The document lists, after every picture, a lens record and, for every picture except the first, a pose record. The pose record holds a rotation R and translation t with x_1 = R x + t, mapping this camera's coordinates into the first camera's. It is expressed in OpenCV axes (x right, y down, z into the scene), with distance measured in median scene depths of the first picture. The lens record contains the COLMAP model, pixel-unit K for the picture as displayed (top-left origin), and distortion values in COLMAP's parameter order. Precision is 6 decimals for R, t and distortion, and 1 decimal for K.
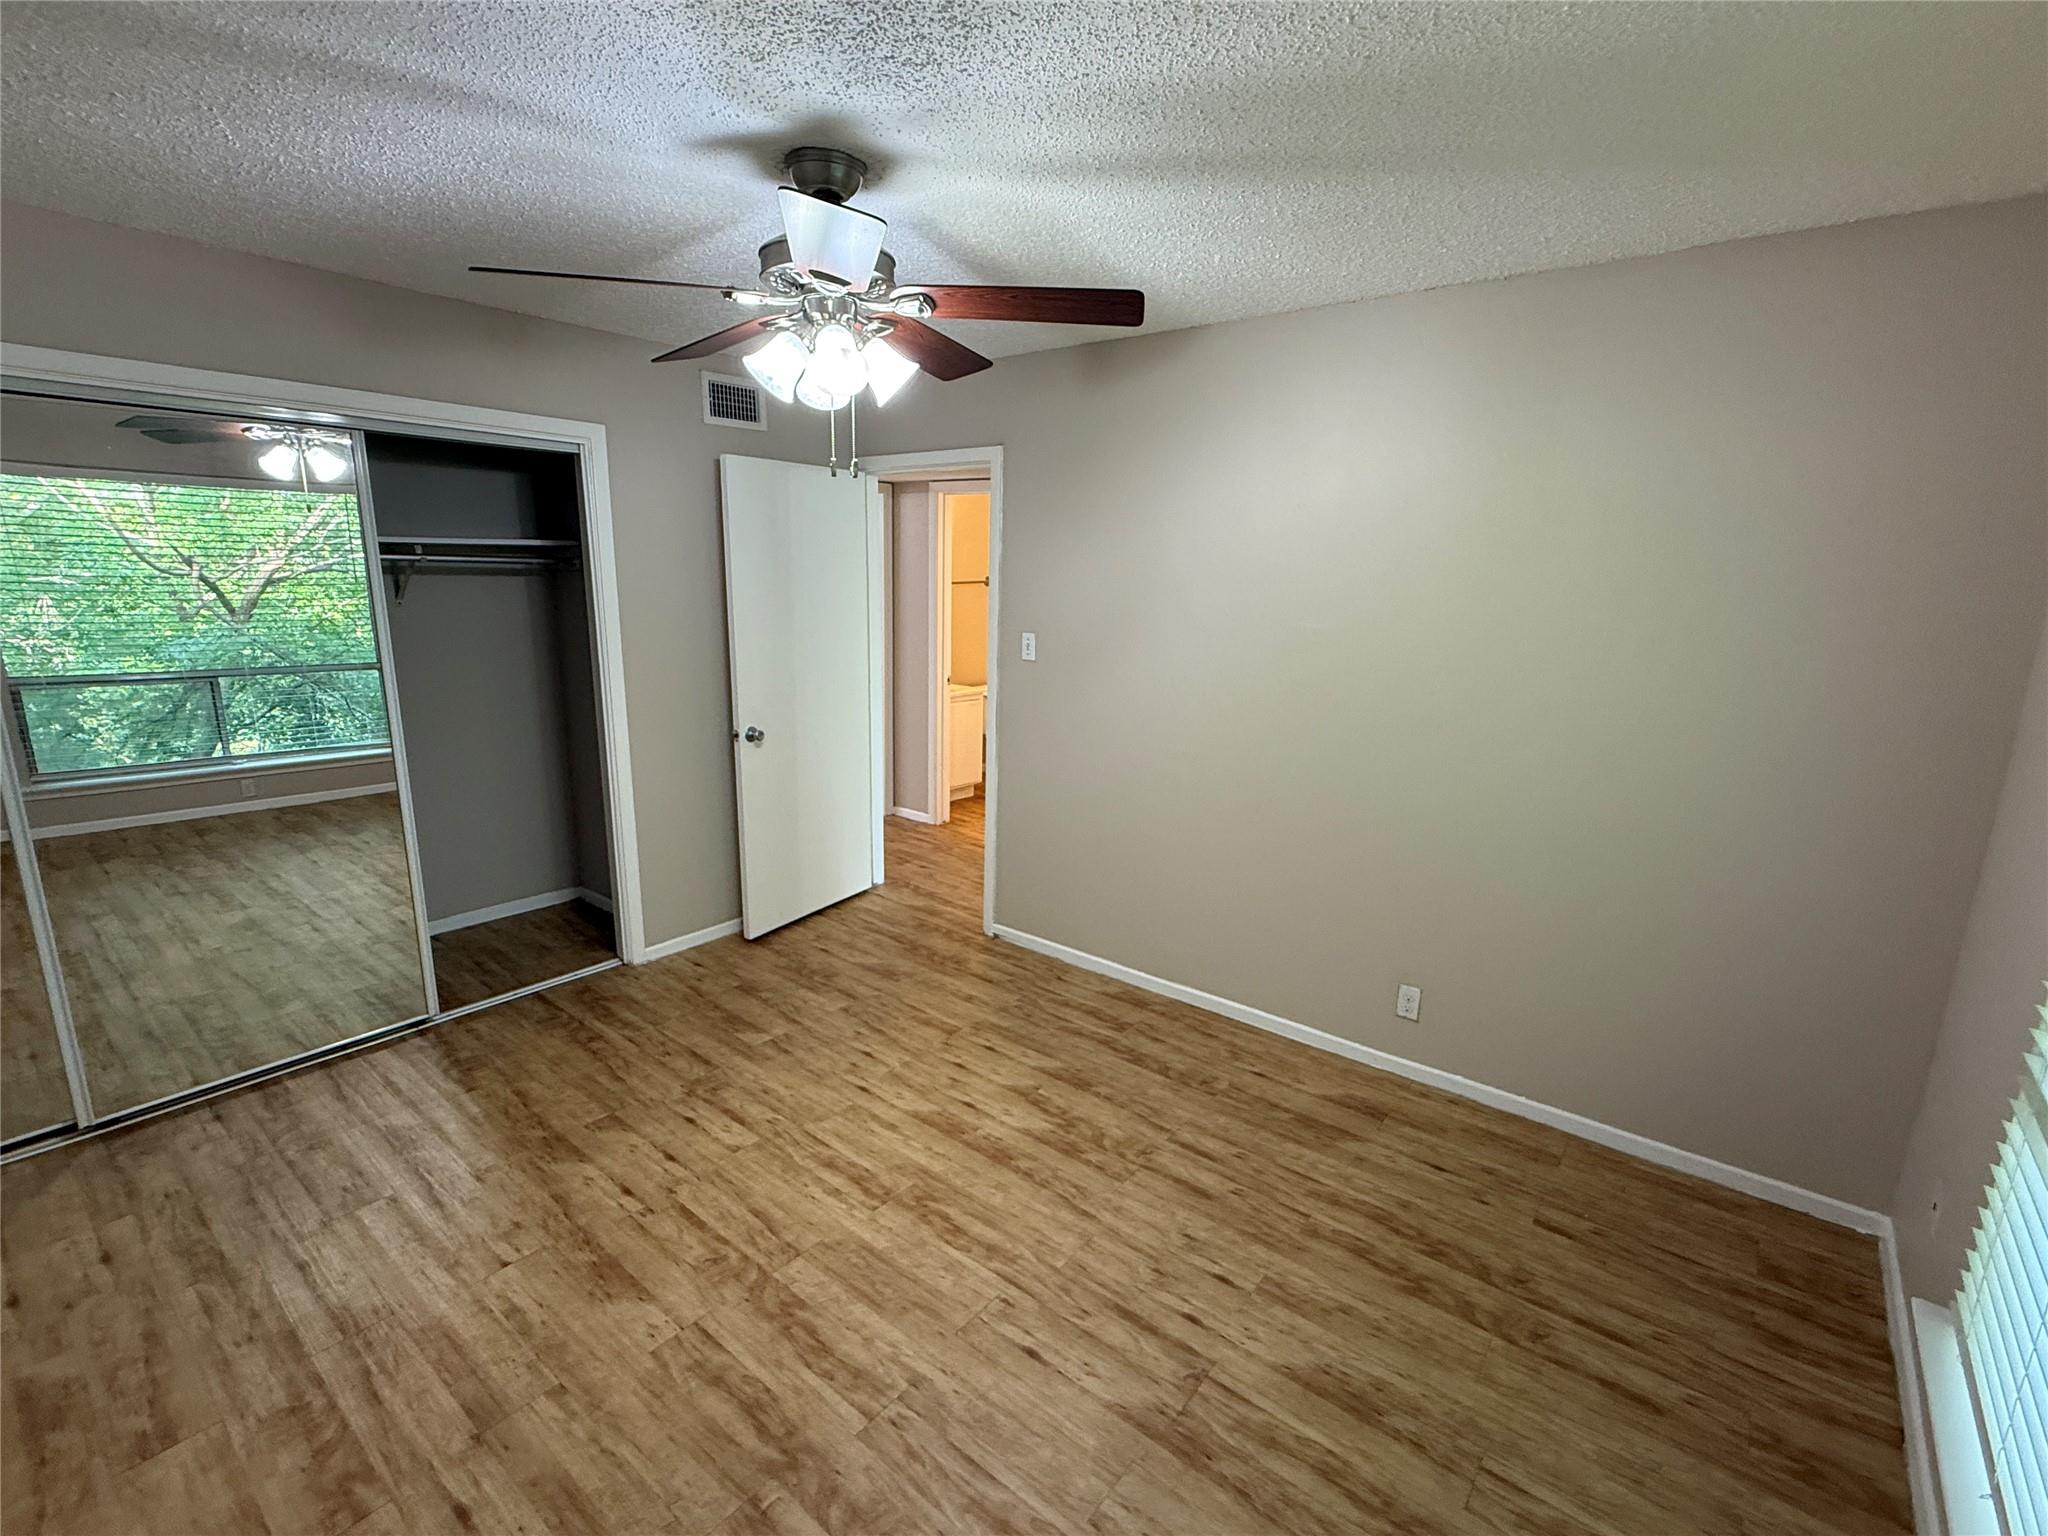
lens RADIAL K [[918.8, 0, 1023.9], [0, 918.8, 772.1], [0, 0, 1]] dist [-0.000166, 0.000543]
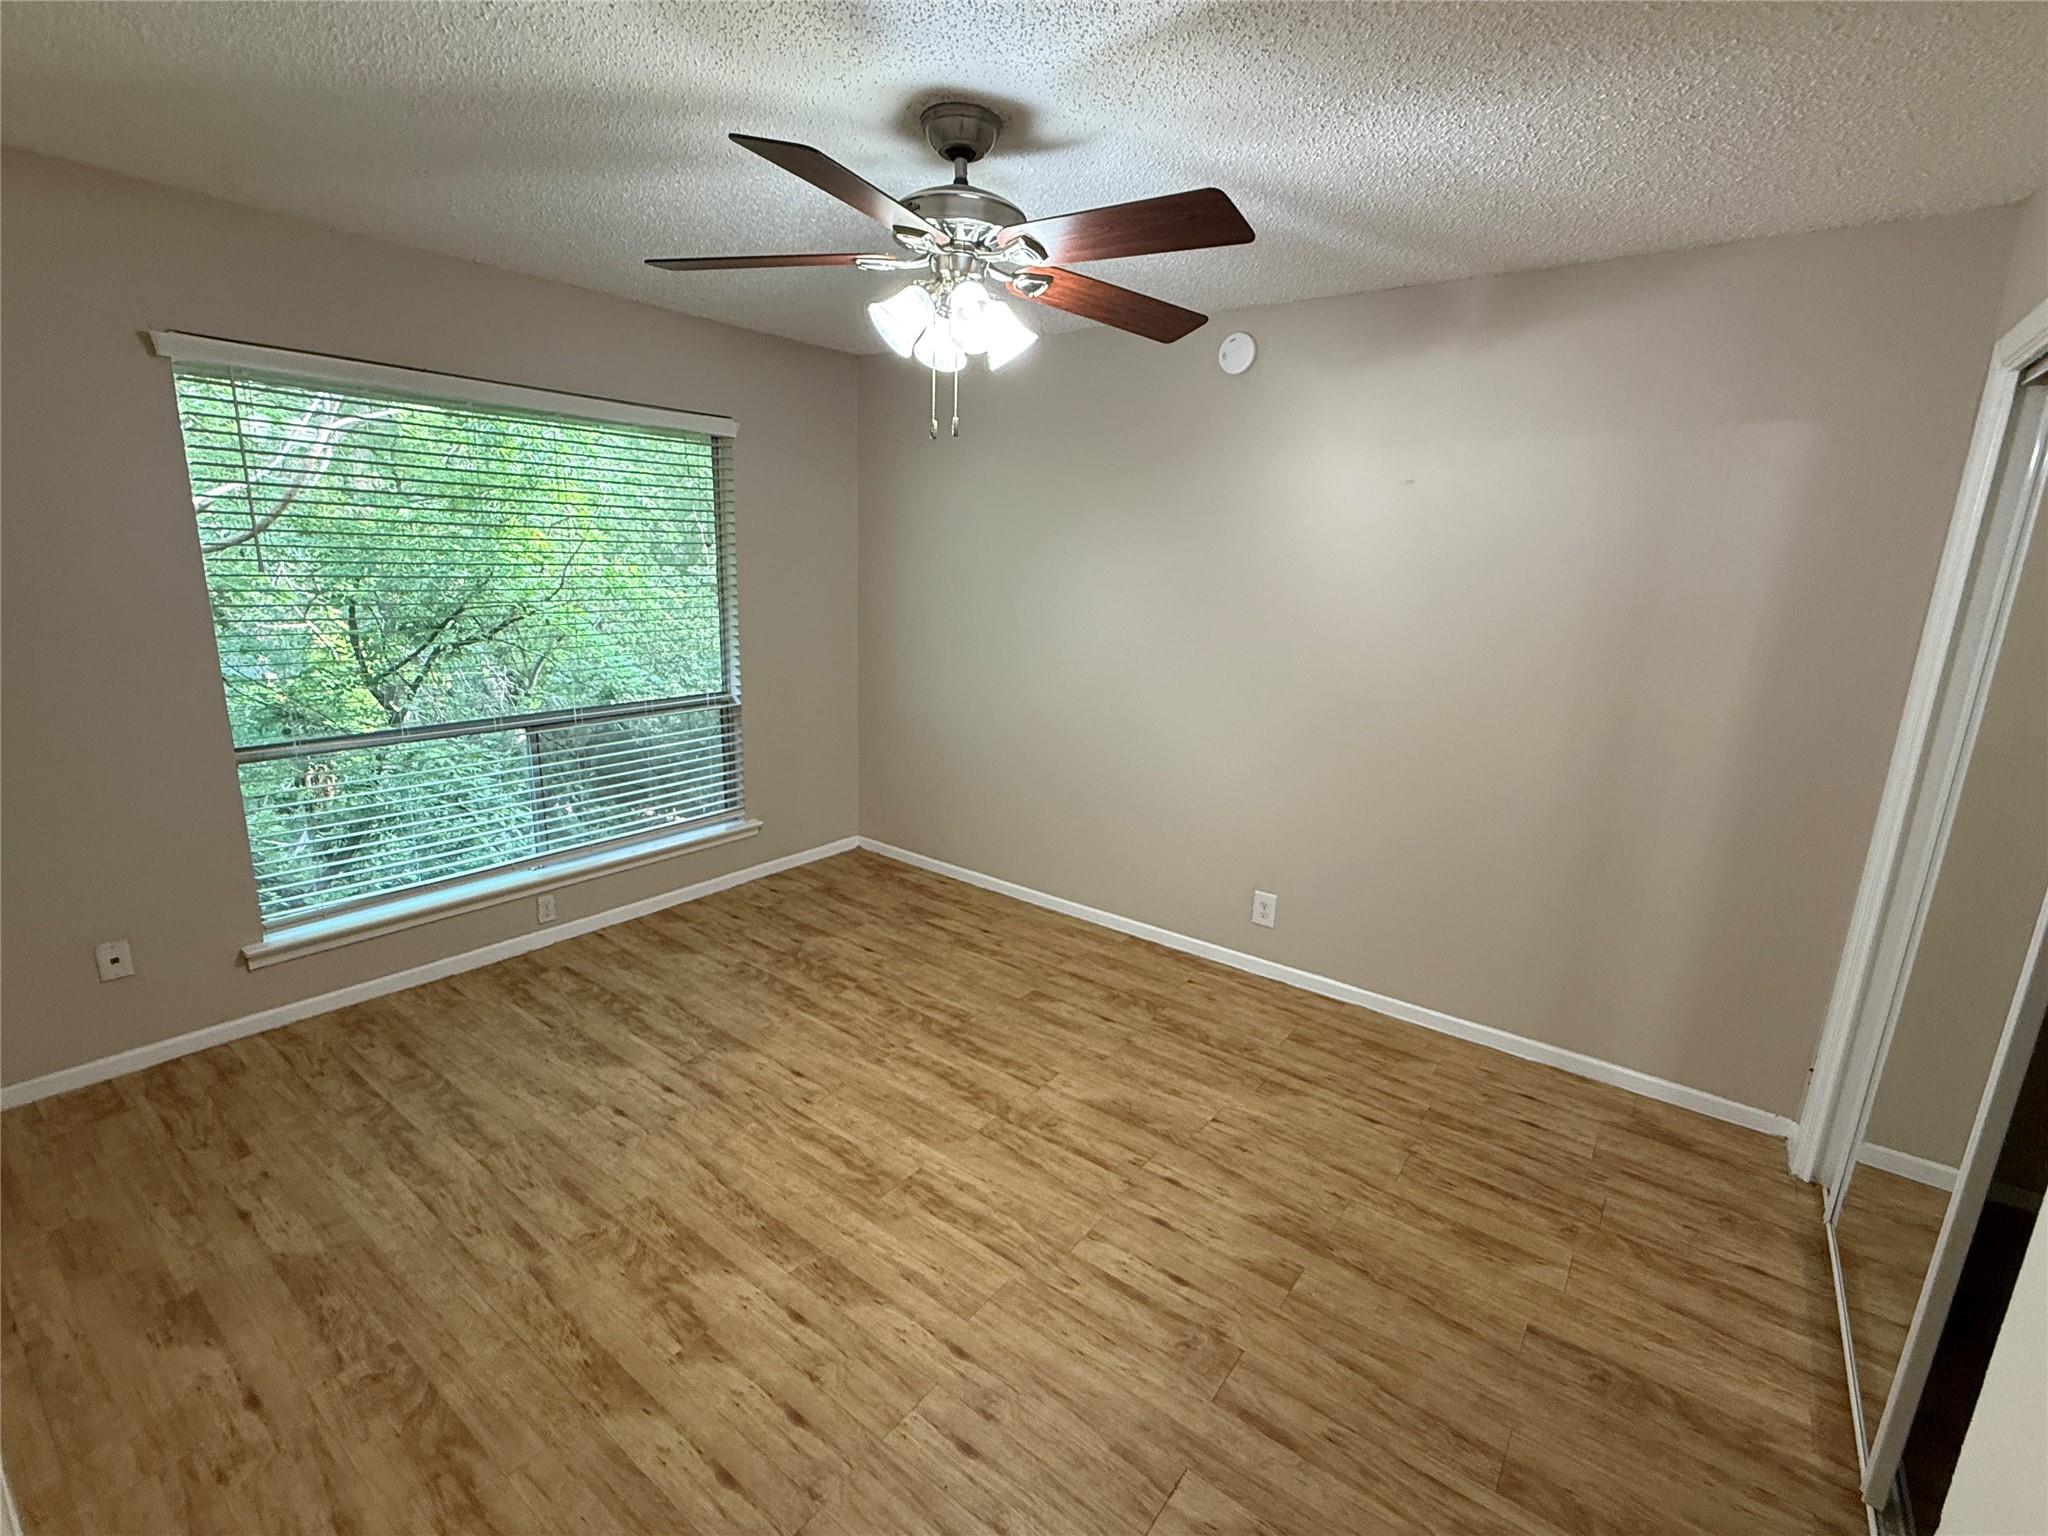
lens RADIAL K [[918.8, 0, 1033.3], [0, 918.8, 764.9], [0, 0, 1]] dist [-0.000166, 0.000543]
pose [[-0.997379, -0.046094, -0.055764, -0.208209], [-0.065613, 0.901047, 0.428730, -0.360328], [0.030484, 0.431265, -0.901710, 1.700296]]
